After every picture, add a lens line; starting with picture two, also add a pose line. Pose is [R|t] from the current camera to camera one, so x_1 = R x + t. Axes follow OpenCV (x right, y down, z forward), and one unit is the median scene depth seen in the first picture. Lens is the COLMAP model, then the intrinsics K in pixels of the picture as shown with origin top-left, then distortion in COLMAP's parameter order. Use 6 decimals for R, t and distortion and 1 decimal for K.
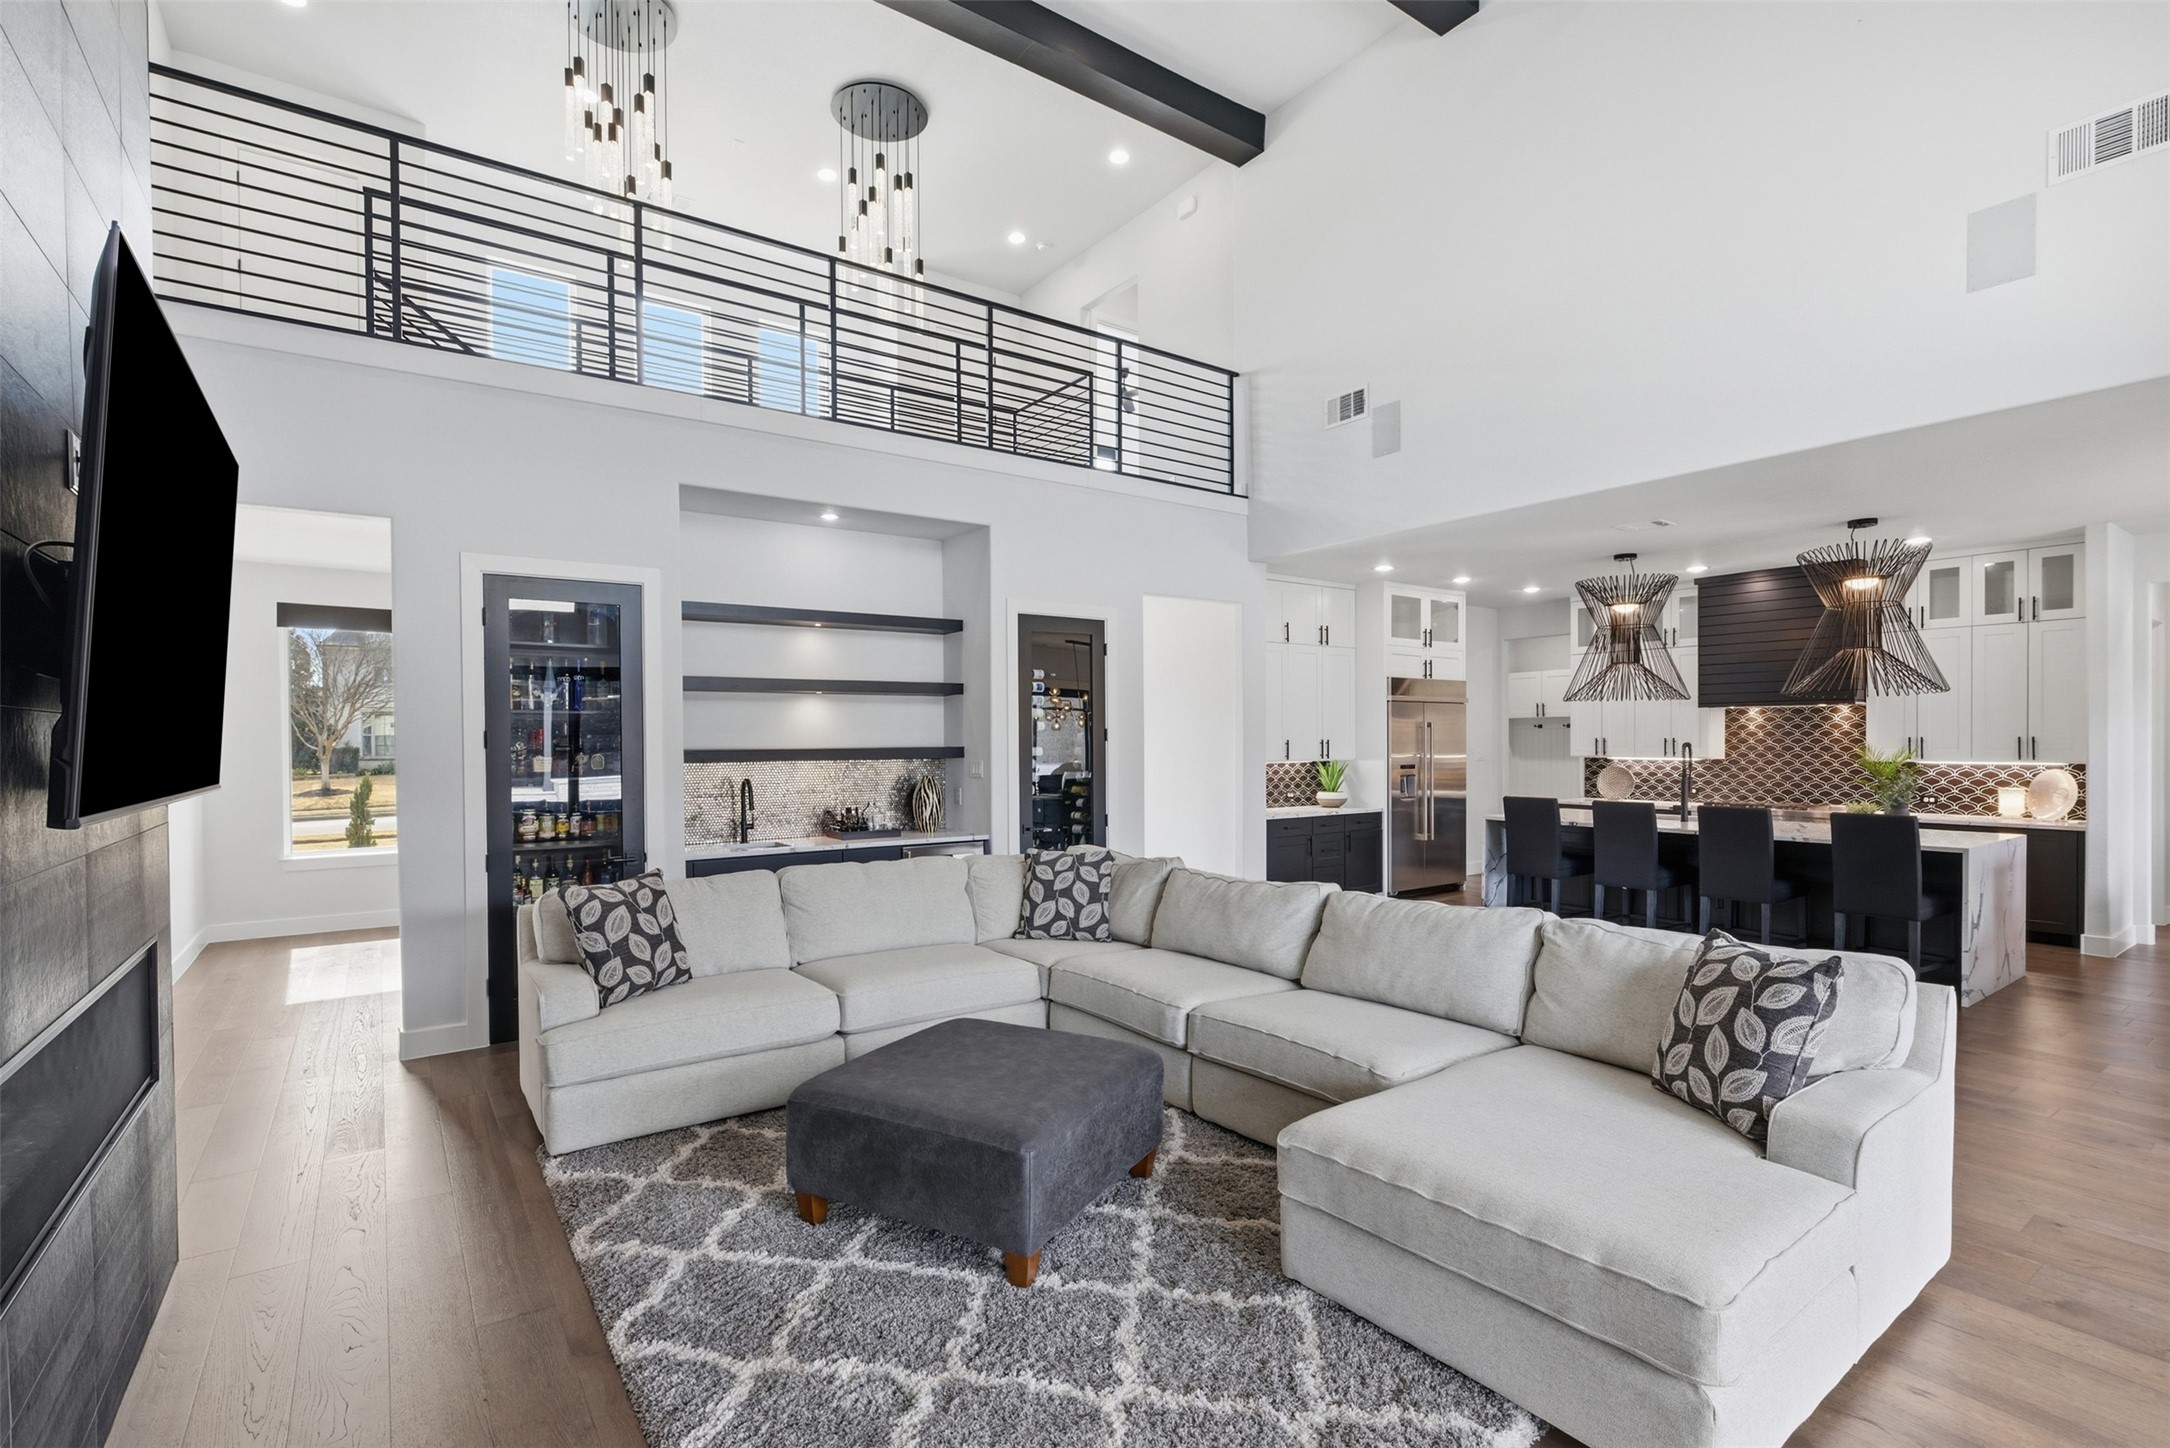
lens RADIAL K [[977.7, 0, 1086.9], [0, 977.7, 738.1], [0, 0, 1]] dist [0.000361, 0.000892]
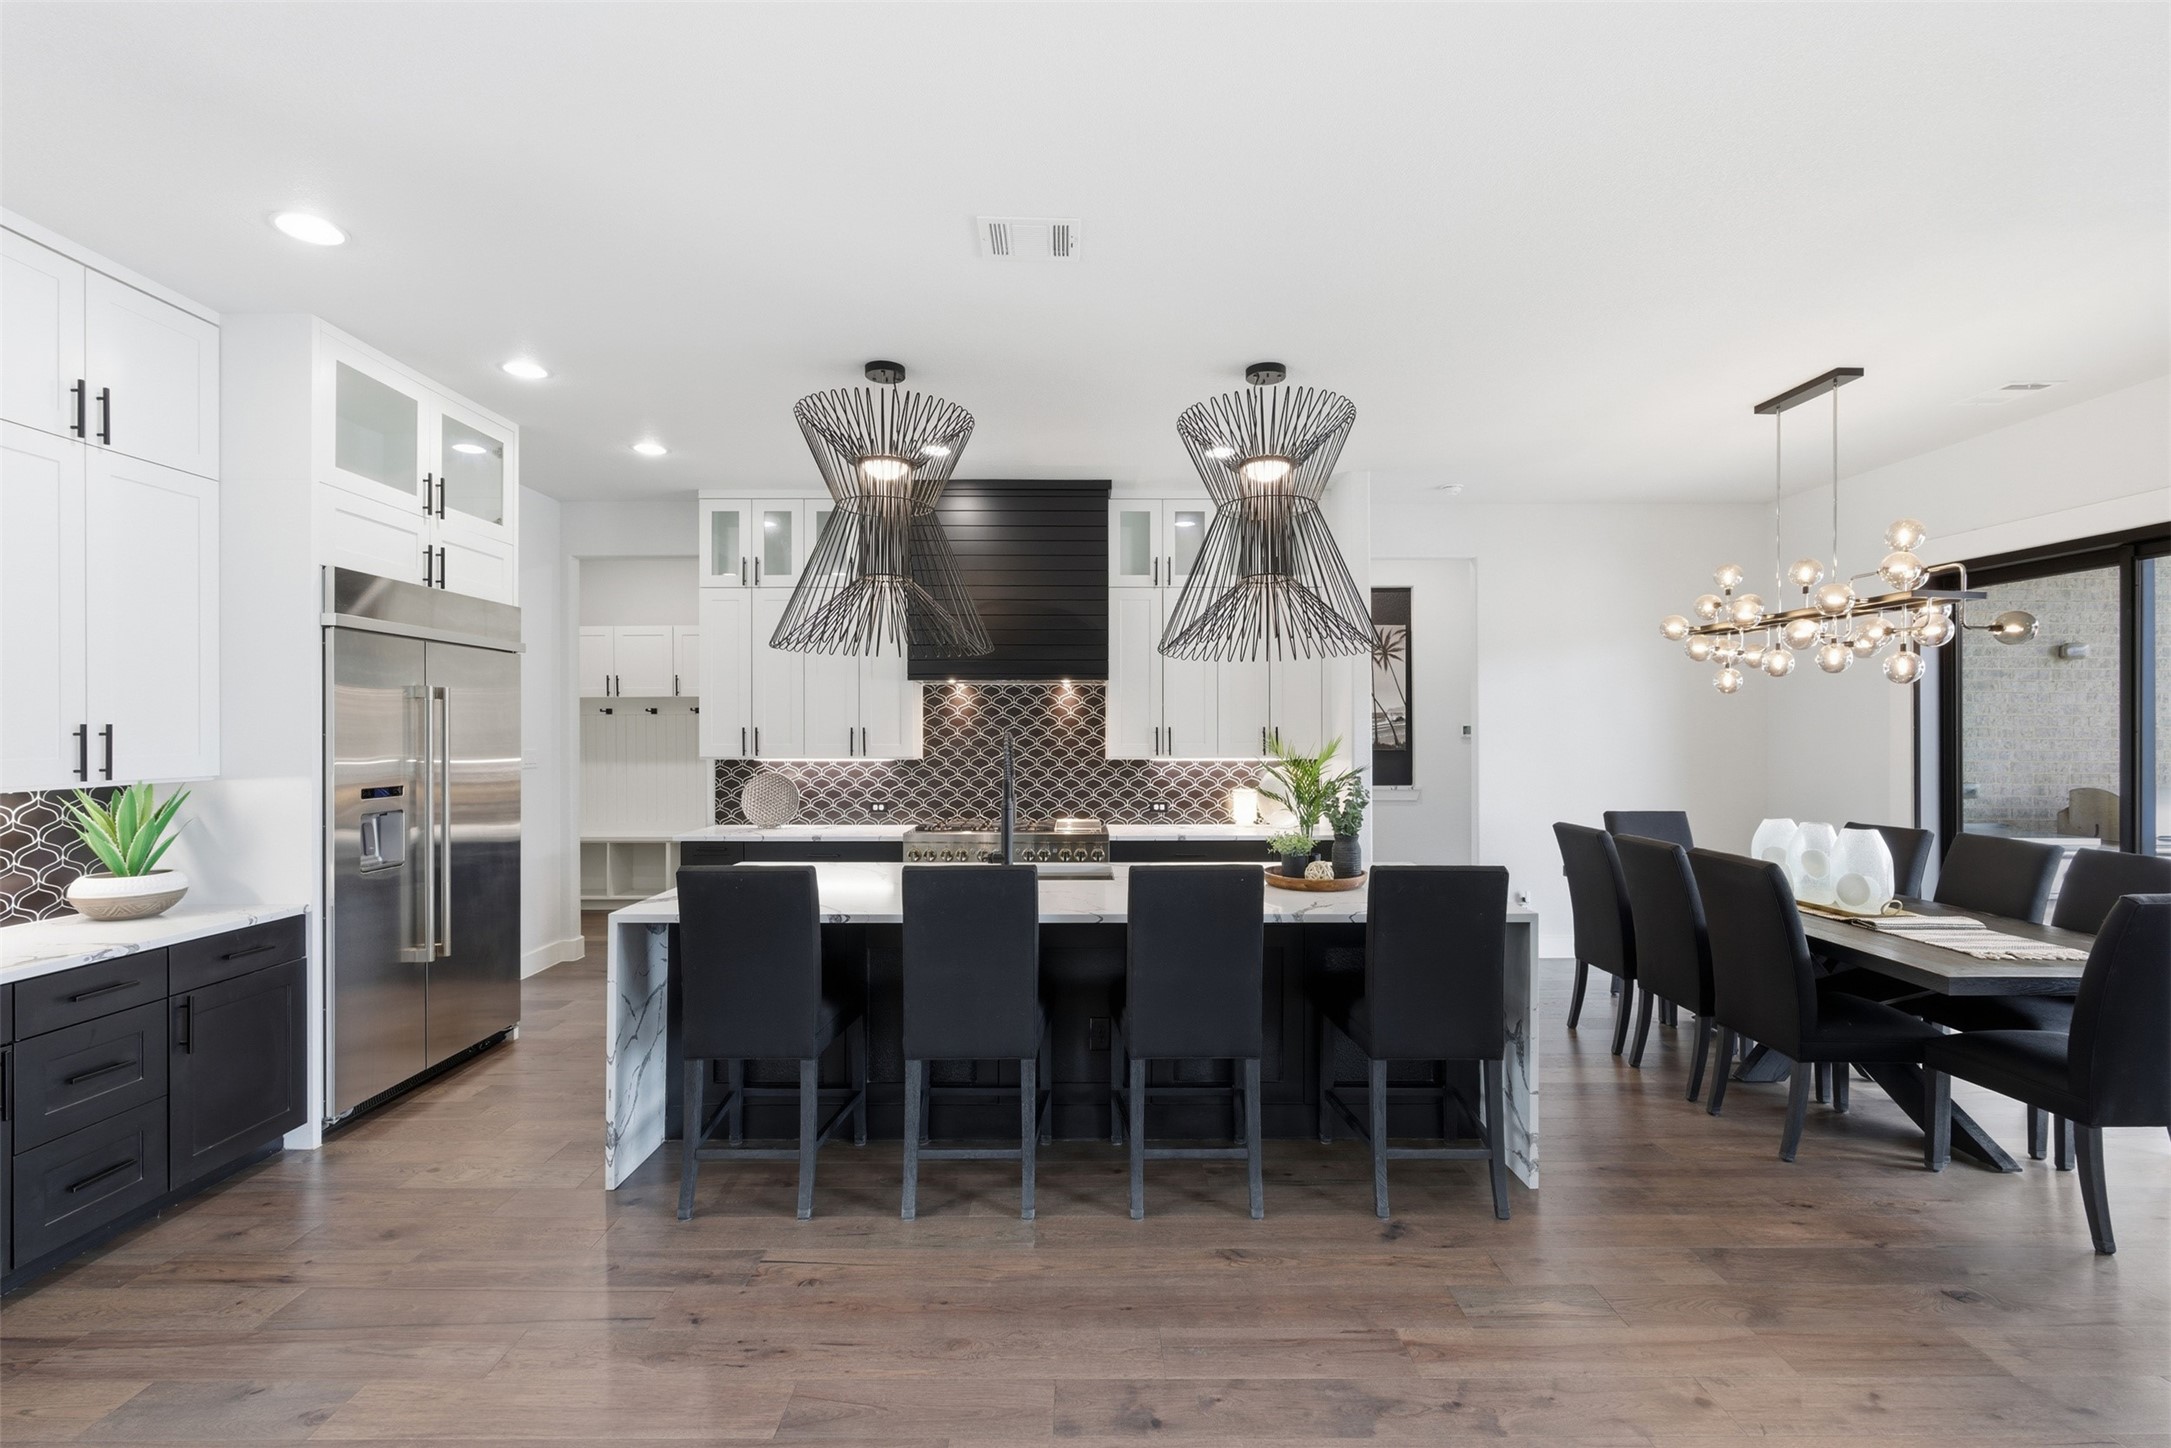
lens RADIAL K [[978.1, 0, 1087.4], [0, 978.1, 738.1], [0, 0, 1]] dist [0.000361, 0.000892]
pose [[0.575442, -0.001927, 0.817841, 0.161556], [-0.002301, 0.999989, 0.003976, 0.003996], [-0.817840, -0.004170, 0.575431, 0.519081]]
